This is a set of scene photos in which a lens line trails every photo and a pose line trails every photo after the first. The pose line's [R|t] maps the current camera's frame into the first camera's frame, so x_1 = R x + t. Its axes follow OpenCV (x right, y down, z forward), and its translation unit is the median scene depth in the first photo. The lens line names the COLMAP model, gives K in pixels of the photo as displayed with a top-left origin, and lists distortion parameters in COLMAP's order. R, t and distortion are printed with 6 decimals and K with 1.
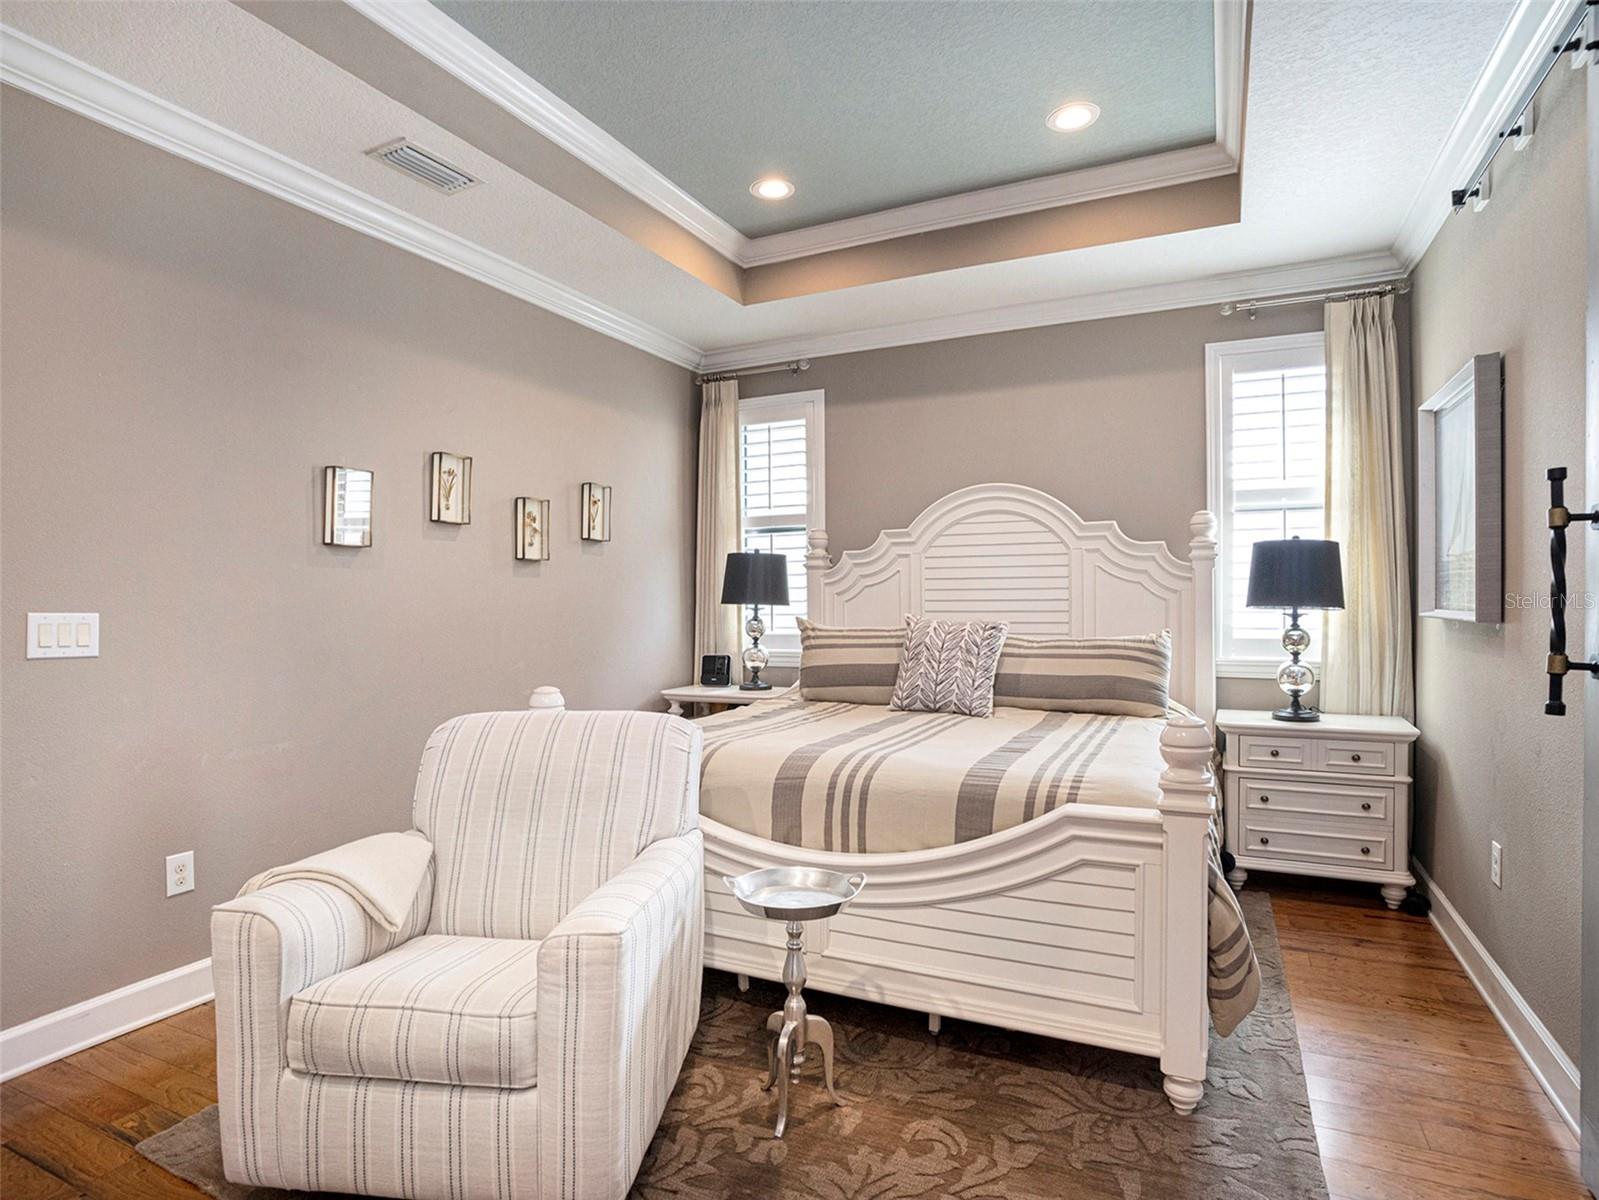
lens RADIAL K [[879.4, 0, 784.5], [0, 879.4, 588.5], [0, 0, 1]] dist [-0.065503, 0.029340]
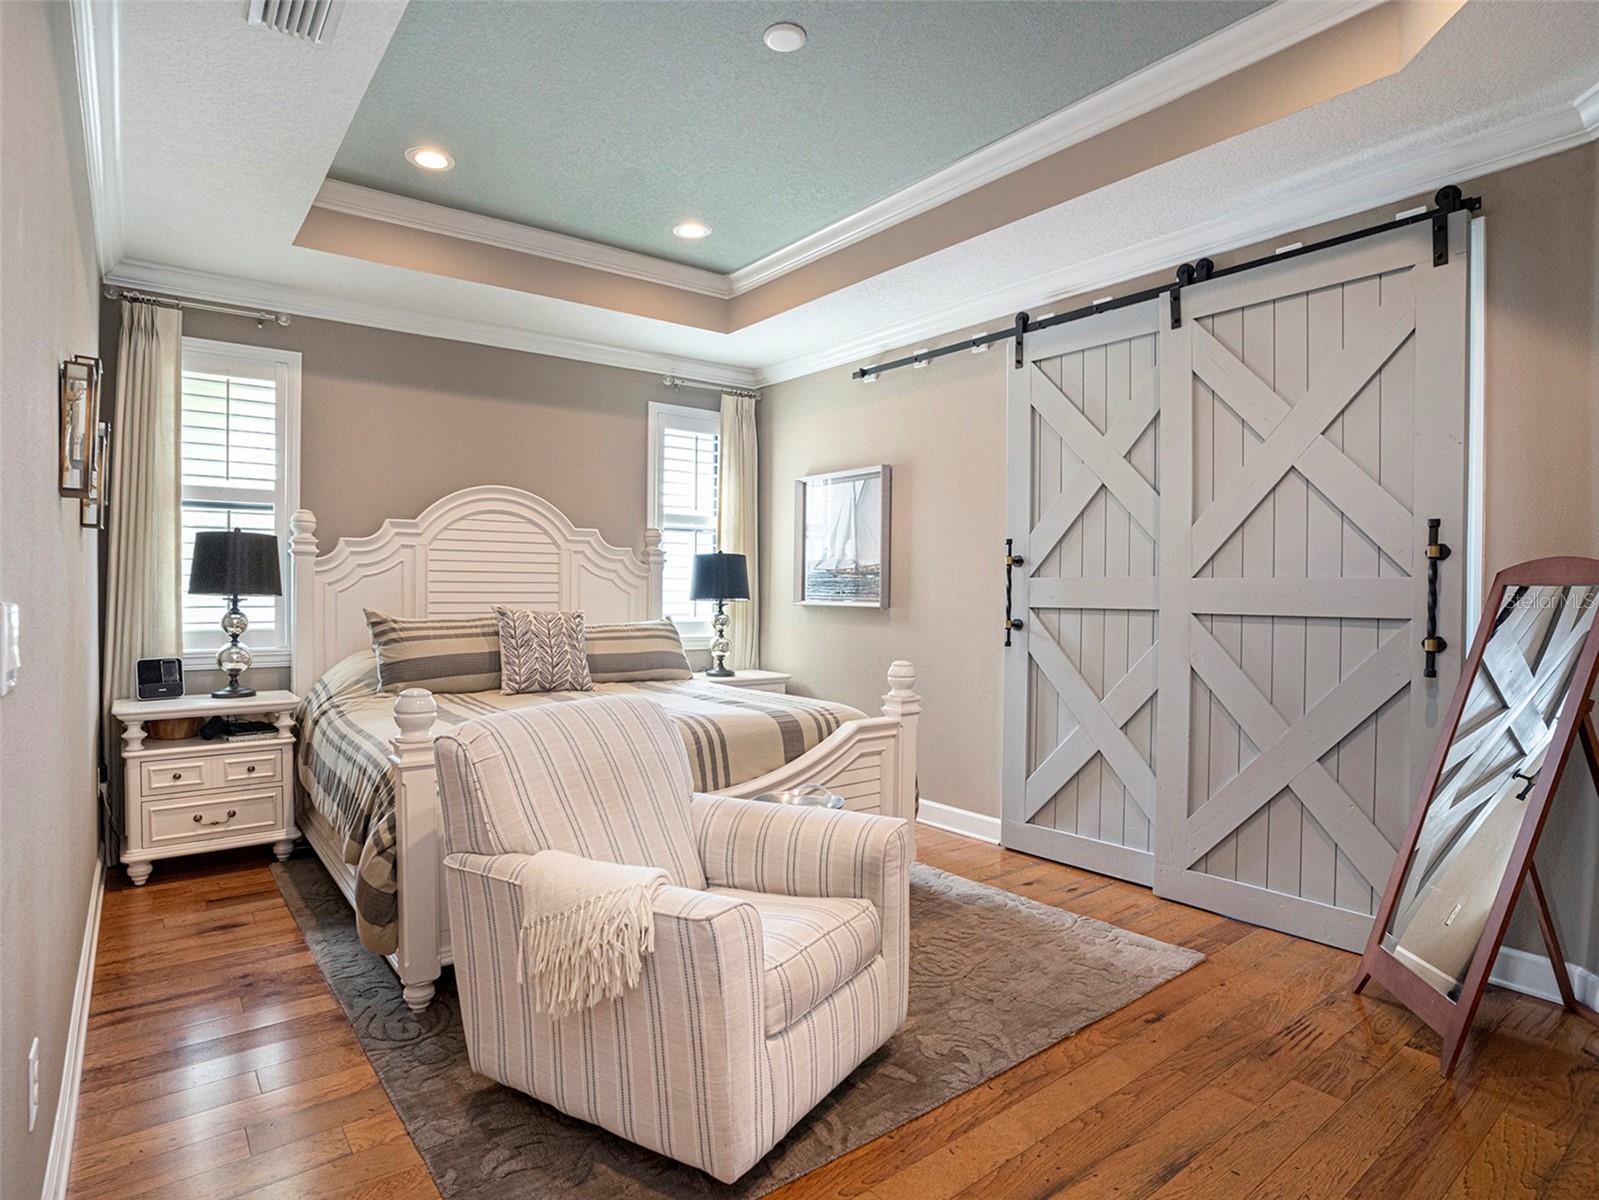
lens RADIAL K [[879.4, 0, 784.5], [0, 879.4, 588.5], [0, 0, 1]] dist [-0.065503, 0.029340]
pose [[0.450046, 0.011243, 0.892935, -0.630218], [-0.021398, 0.999769, -0.001803, 0.003337], [-0.892749, -0.018295, 0.450183, 0.202793]]
